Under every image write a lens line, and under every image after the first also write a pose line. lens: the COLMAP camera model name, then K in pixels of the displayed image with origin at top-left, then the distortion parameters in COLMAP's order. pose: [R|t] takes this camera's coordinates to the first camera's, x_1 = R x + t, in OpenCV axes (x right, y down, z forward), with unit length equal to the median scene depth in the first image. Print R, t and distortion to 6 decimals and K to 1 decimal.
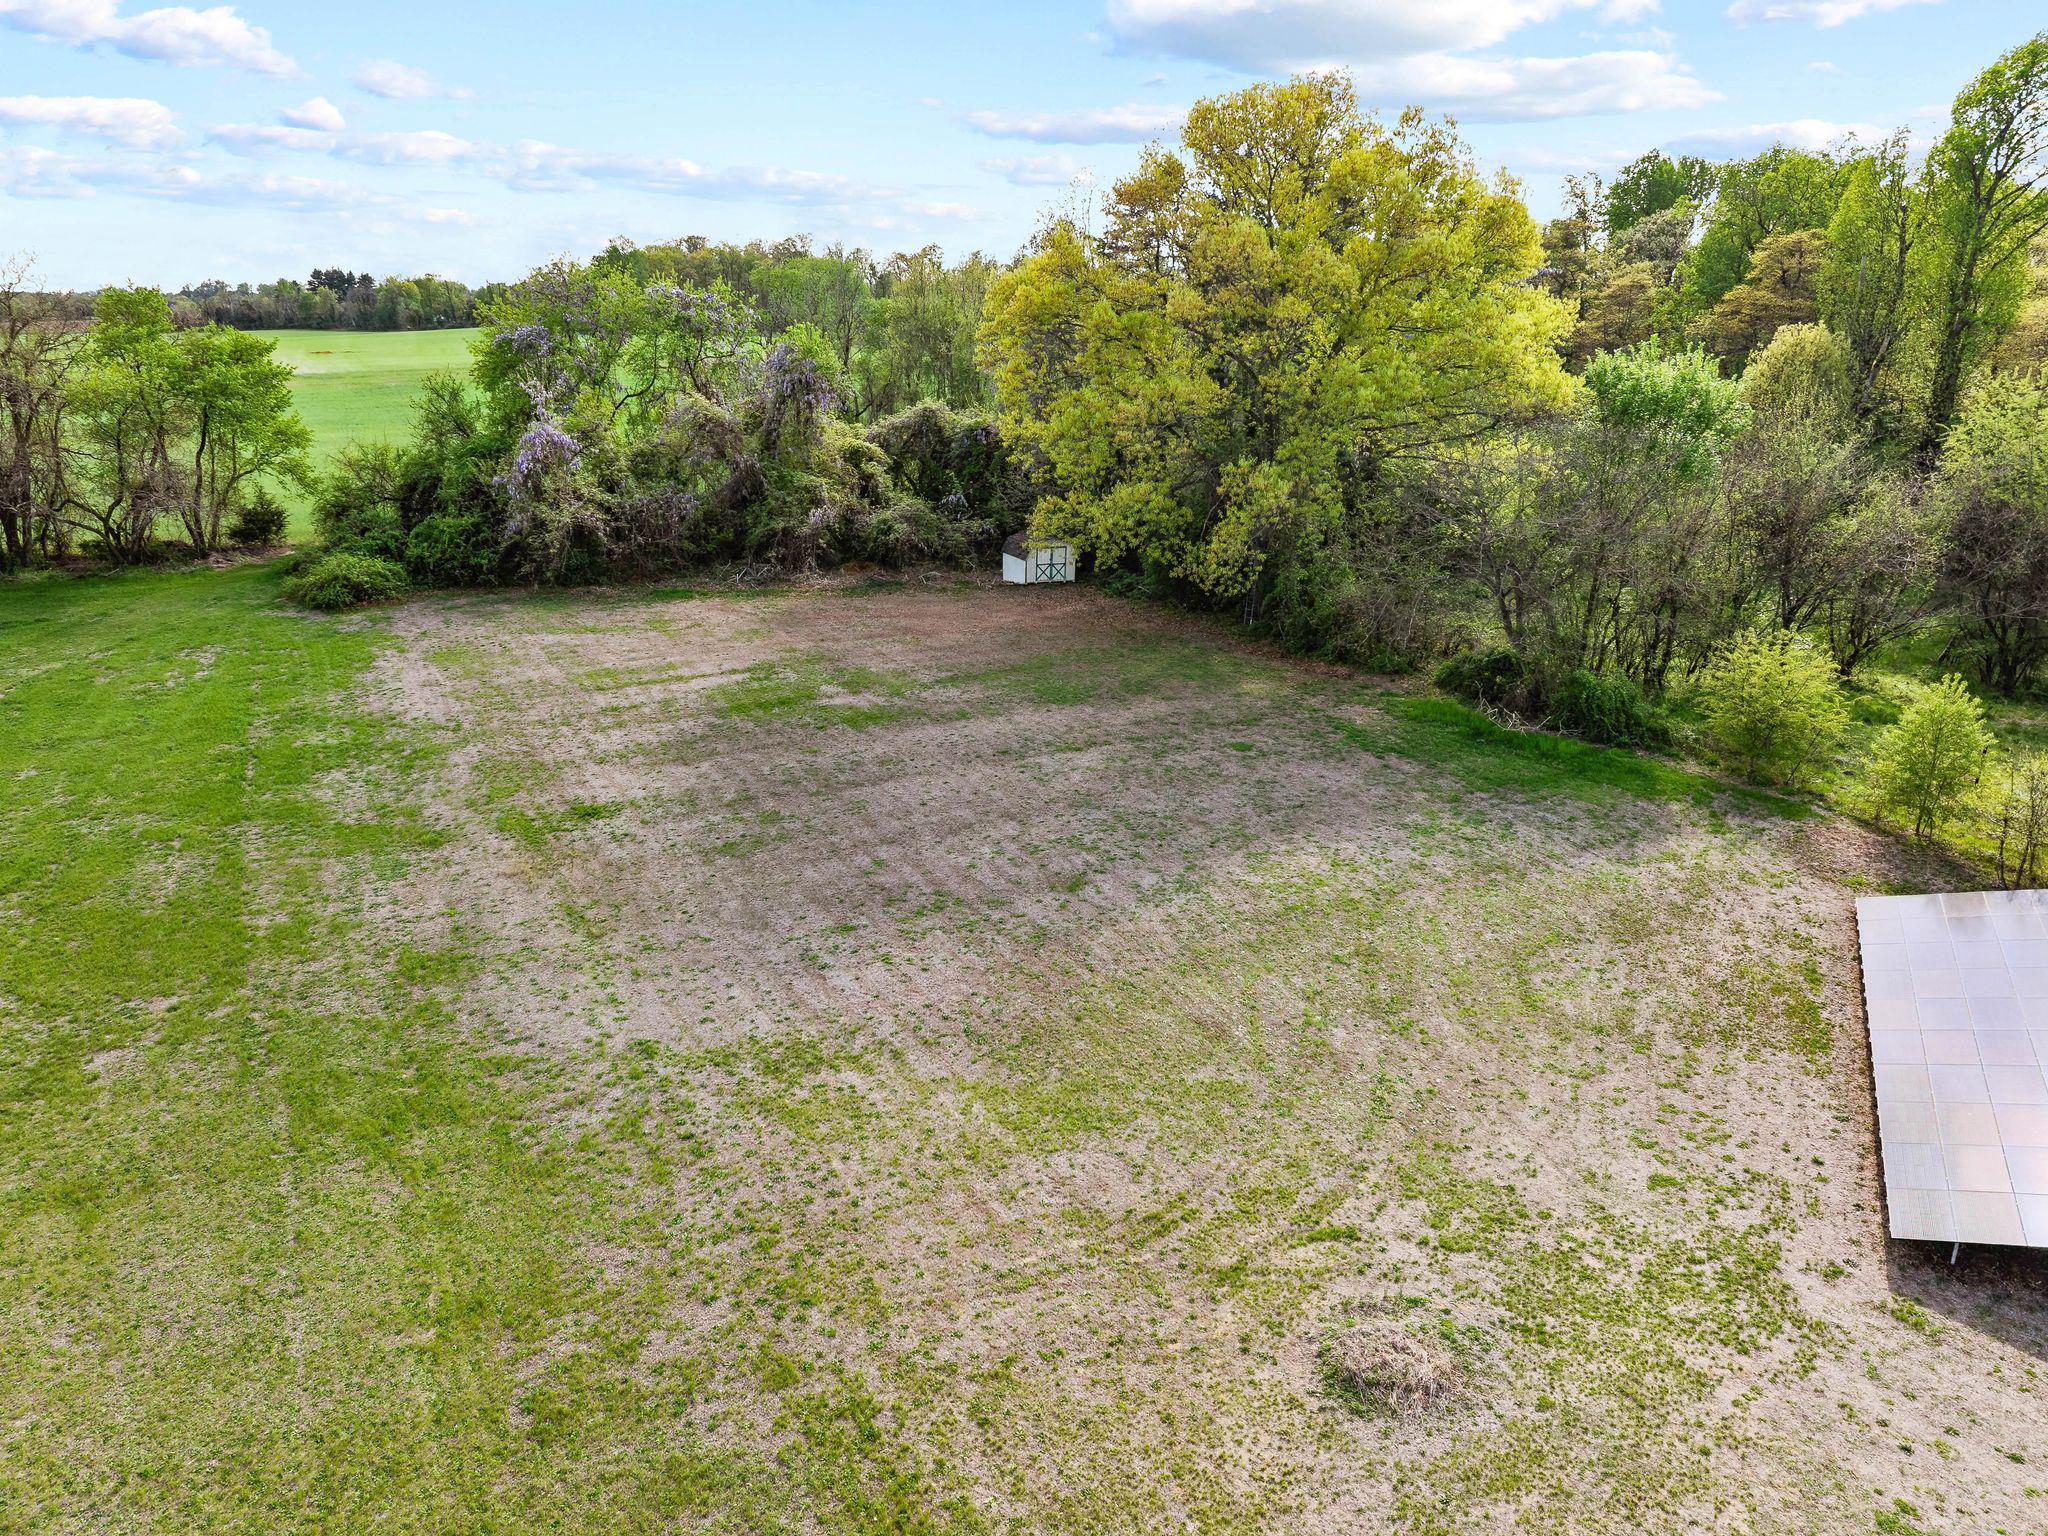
lens RADIAL K [[1531.1, 0, 1016.5], [0, 1531.1, 748.1], [0, 0, 1]] dist [-0.000915, 0.002832]
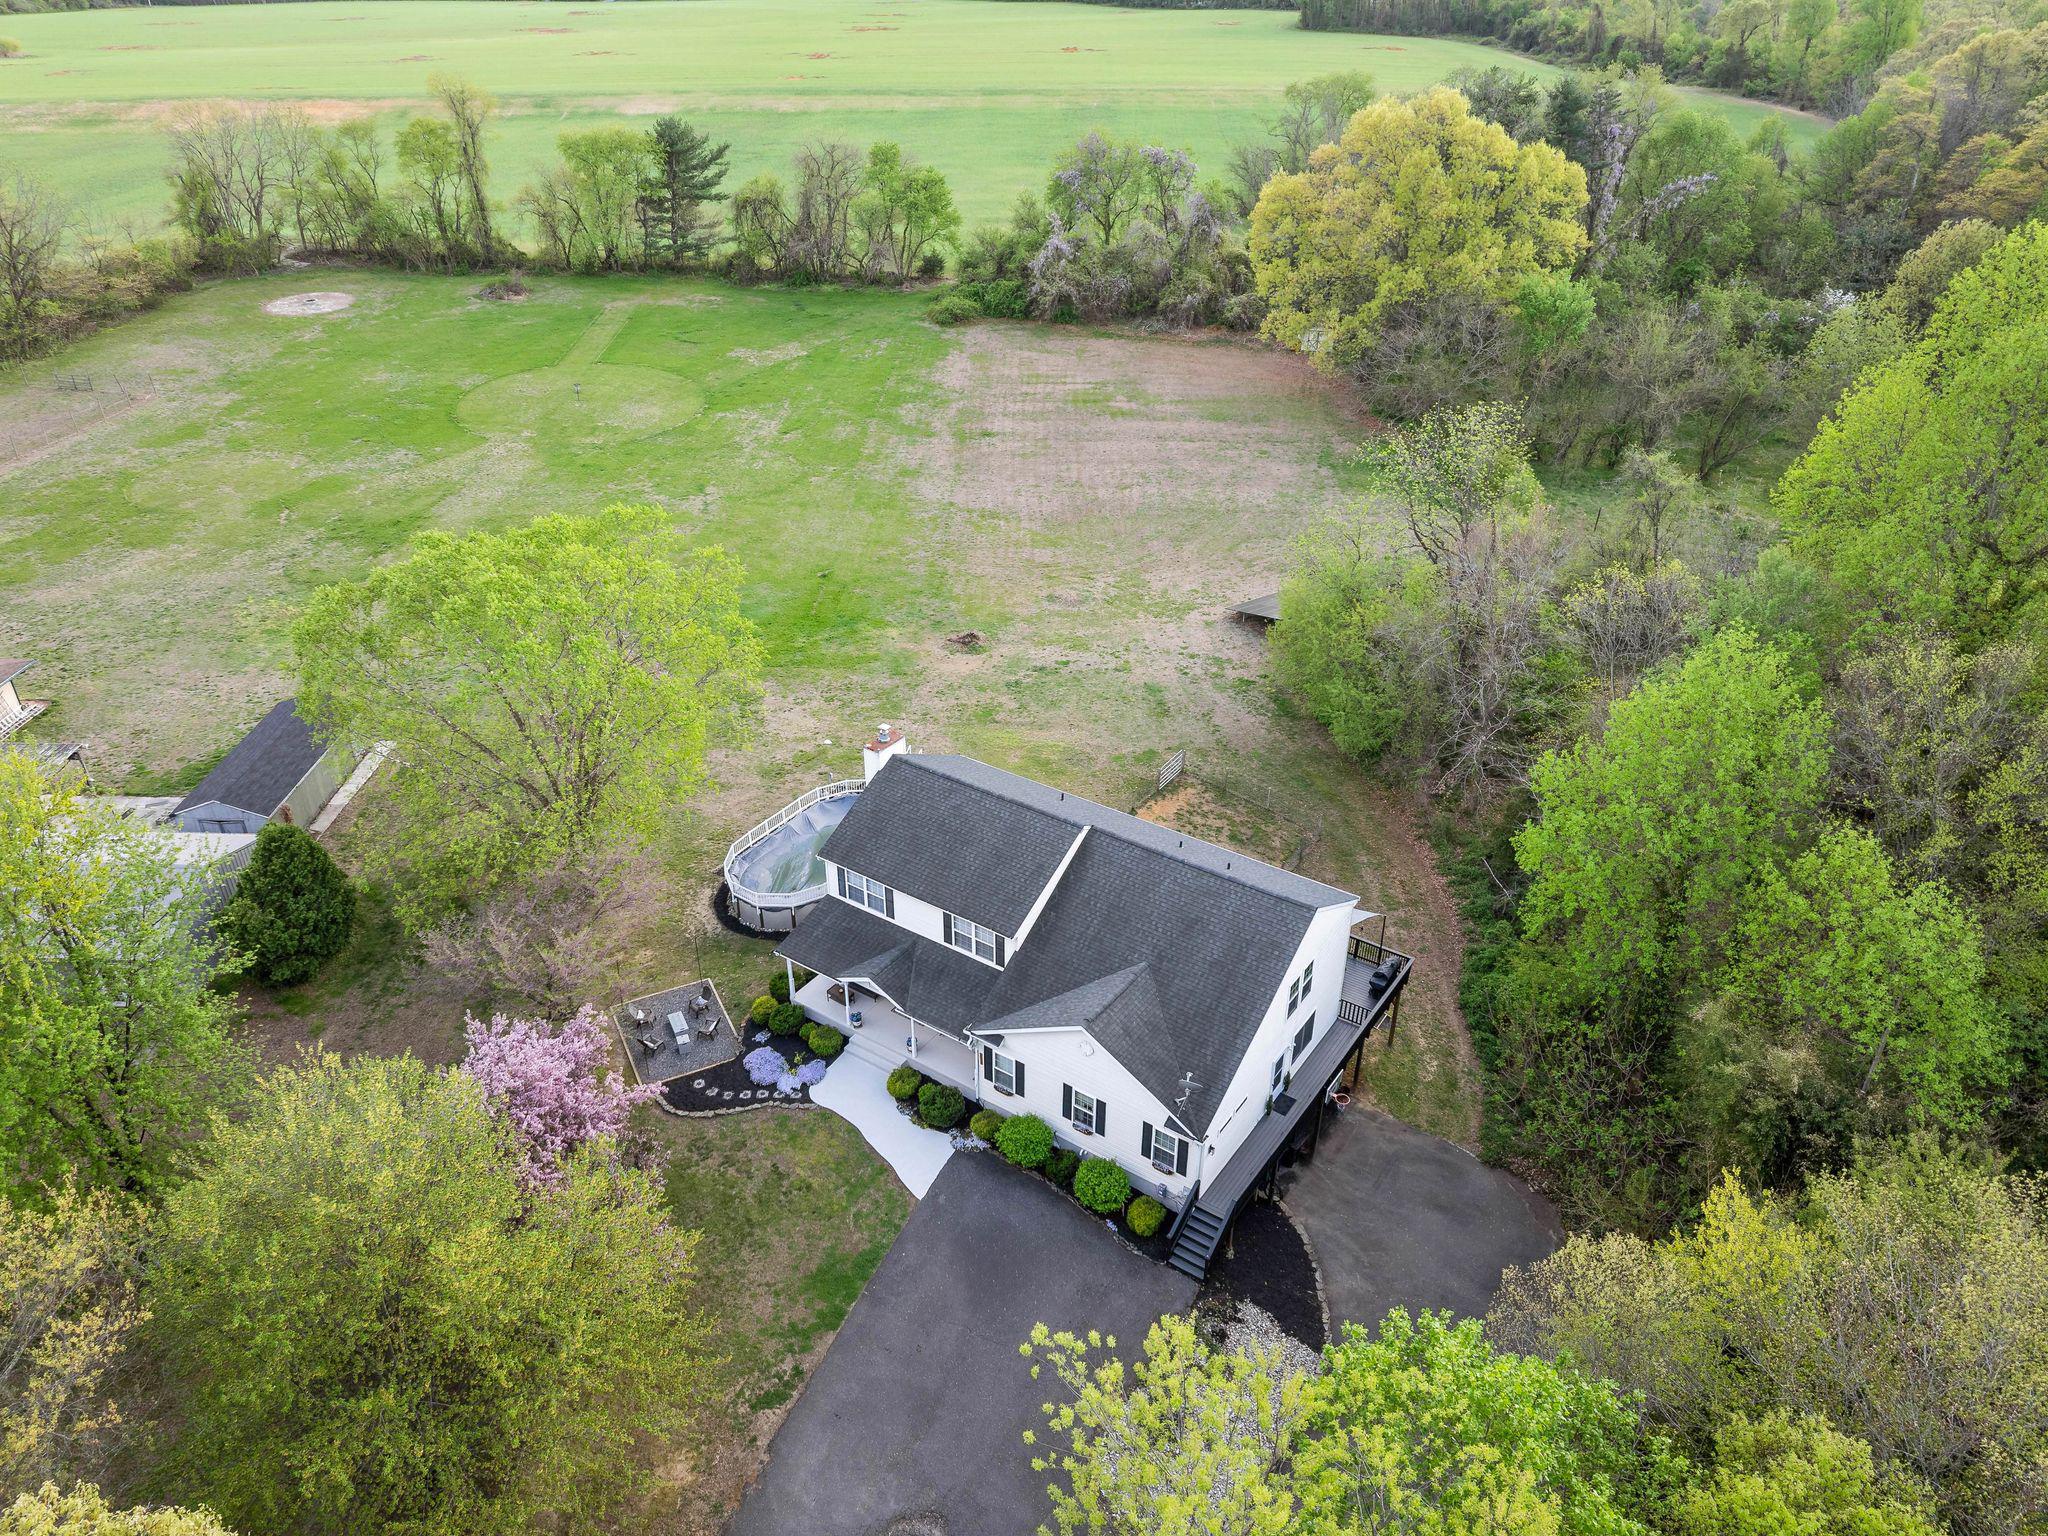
lens RADIAL K [[1338.0, 0, 1024.0], [0, 1338.0, 768.0], [0, 0, 1]] dist [-0.028402, -0.001794]
pose [[0.894591, 0.248969, -0.371108, 0.425123], [-0.147374, 0.948337, 0.280960, -0.037391], [0.421886, -0.196652, 0.885065, -0.613294]]
